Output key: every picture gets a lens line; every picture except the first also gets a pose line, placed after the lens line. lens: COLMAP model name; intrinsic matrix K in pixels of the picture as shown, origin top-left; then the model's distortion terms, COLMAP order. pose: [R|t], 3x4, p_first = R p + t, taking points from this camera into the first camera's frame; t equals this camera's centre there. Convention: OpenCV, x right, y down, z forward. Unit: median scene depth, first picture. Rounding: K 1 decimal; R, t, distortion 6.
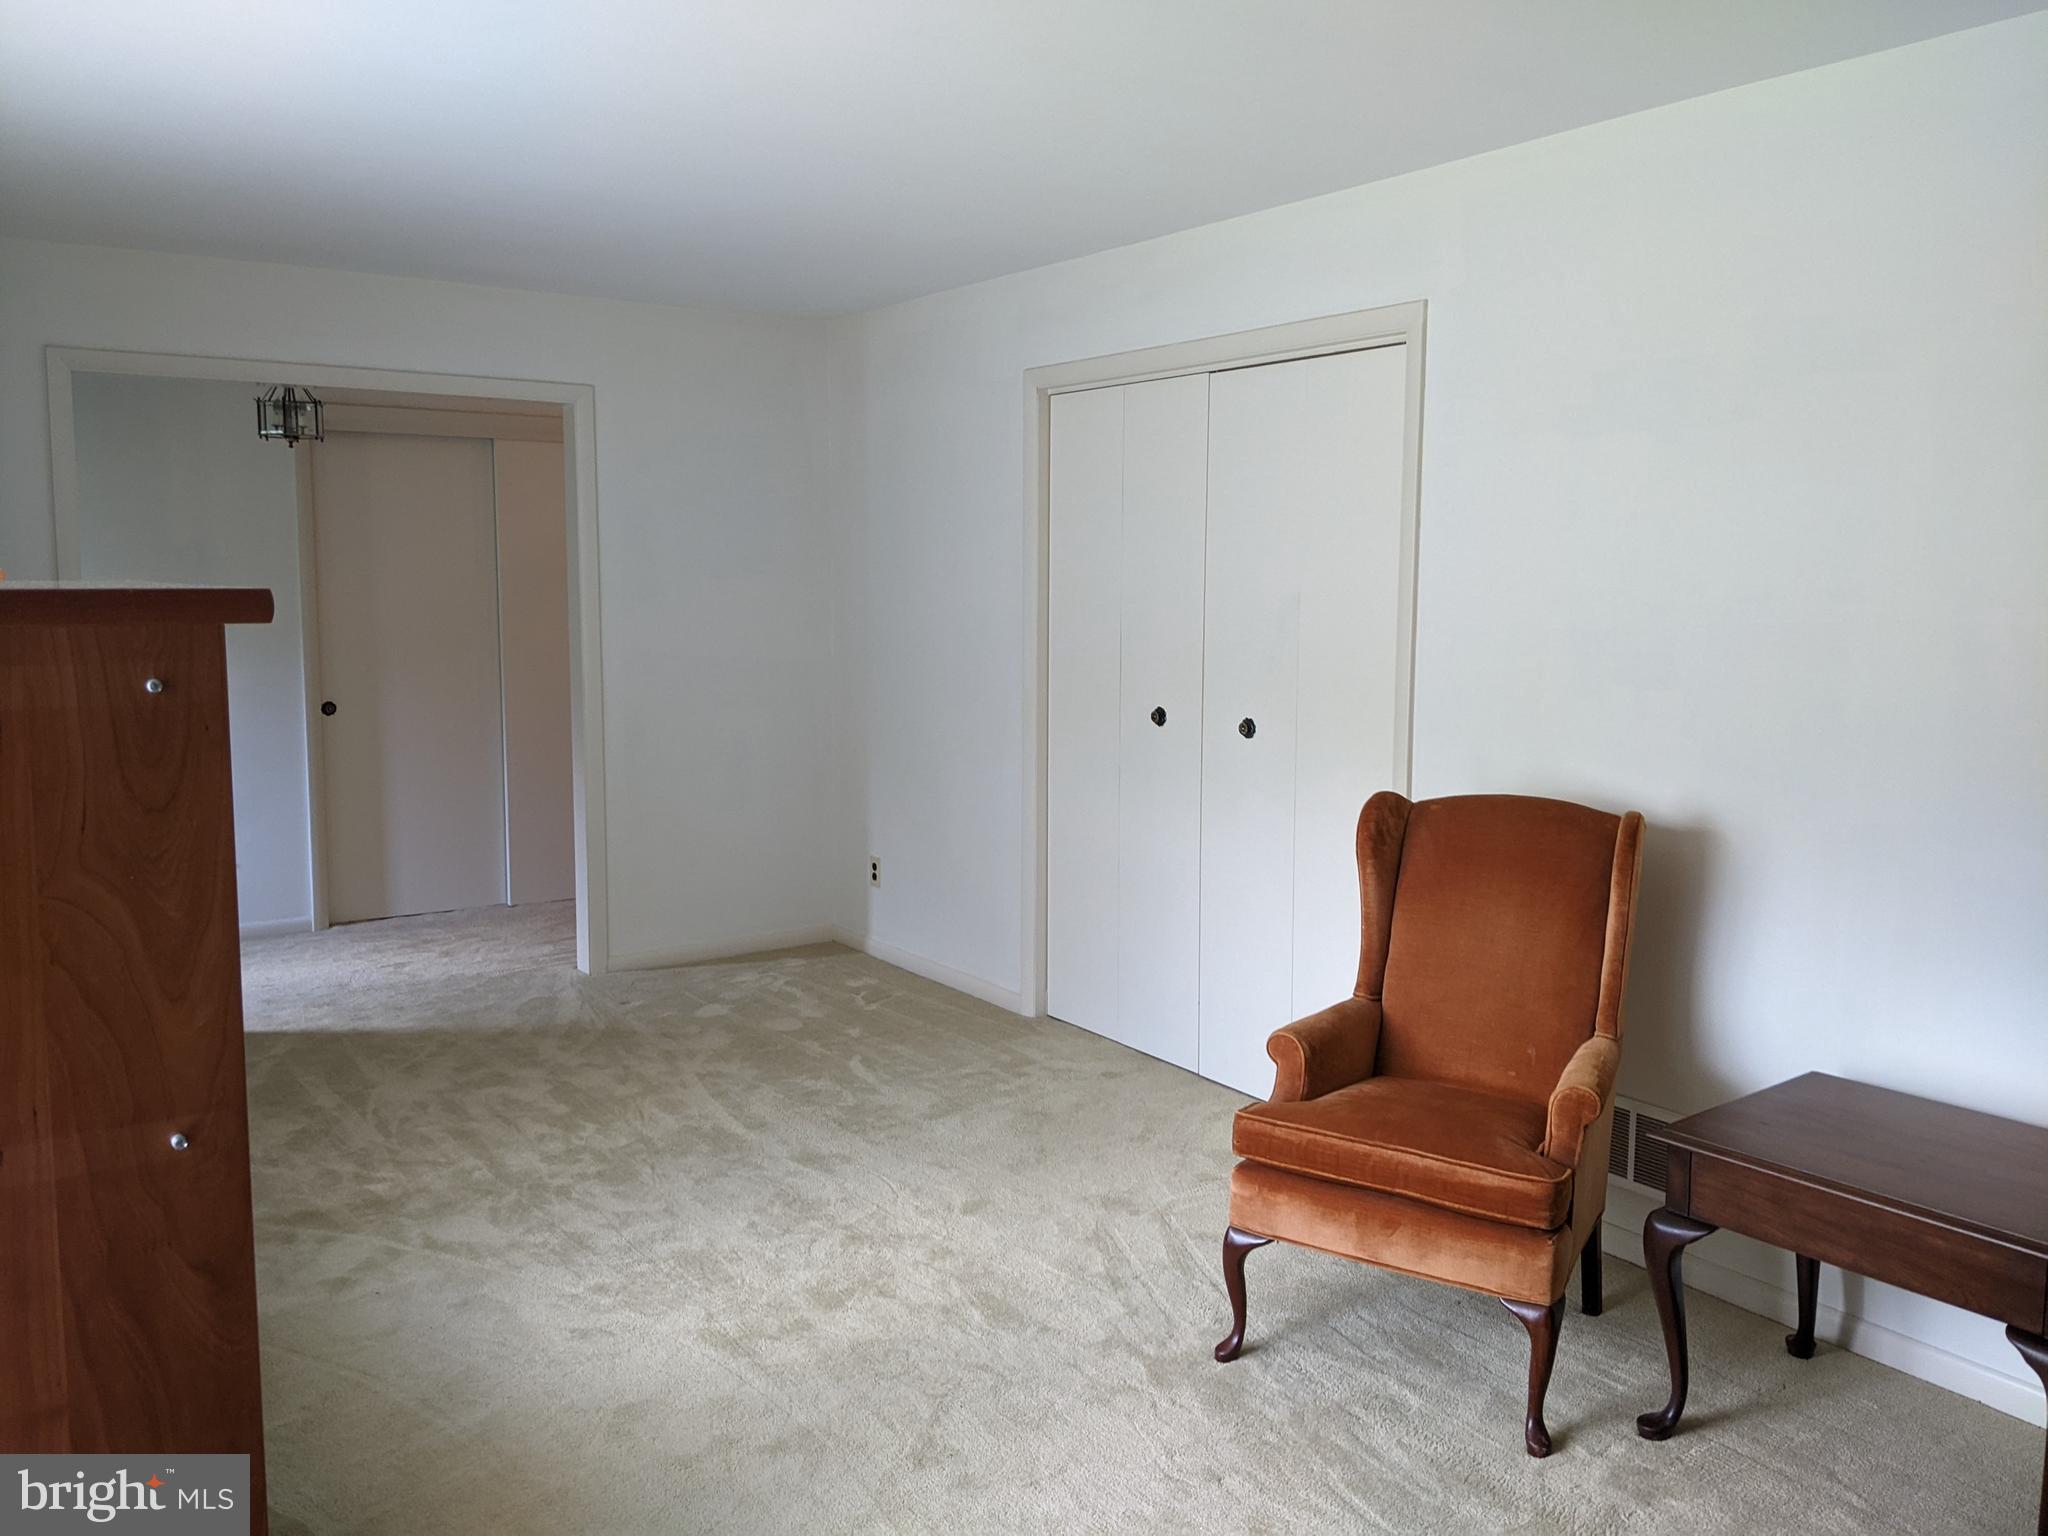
lens RADIAL K [[1633.2, 0, 1032.4], [0, 1633.2, 747.3], [0, 0, 1]] dist [0.058564, -0.111785]
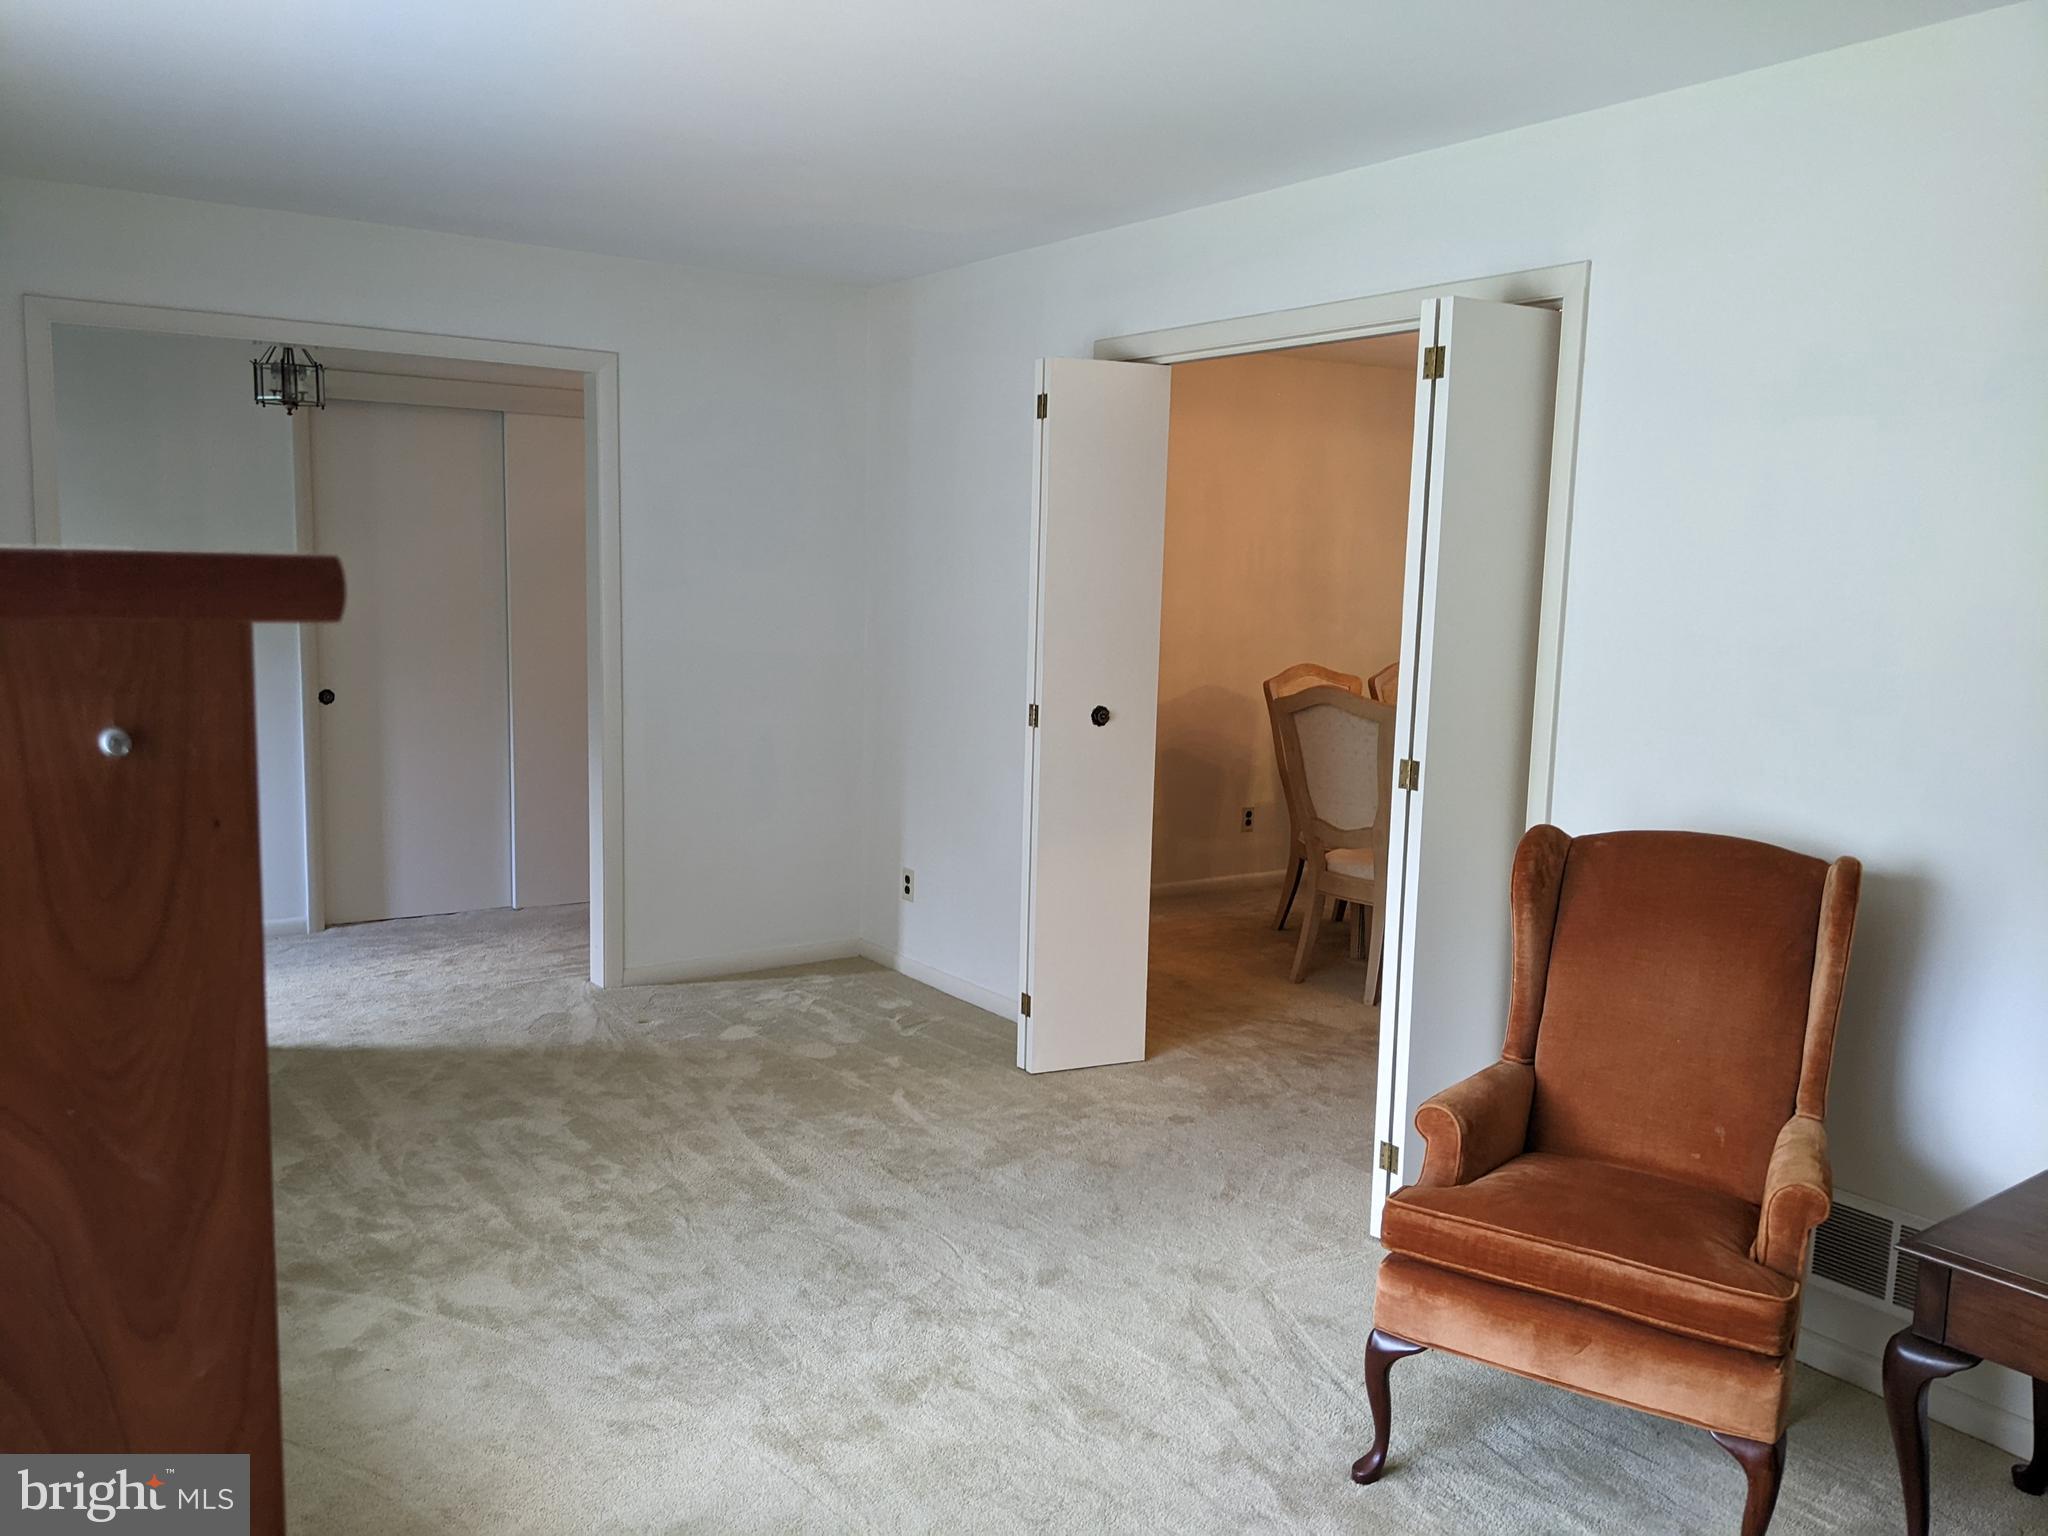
lens RADIAL K [[1633.2, 0, 1004.9], [0, 1633.2, 789.2], [0, 0, 1]] dist [0.058564, -0.111785]
pose [[0.999759, 0.020696, -0.007327, -0.063714], [-0.020480, 0.999383, 0.028529, -0.010780], [0.007913, -0.028372, 0.999566, 0.123540]]
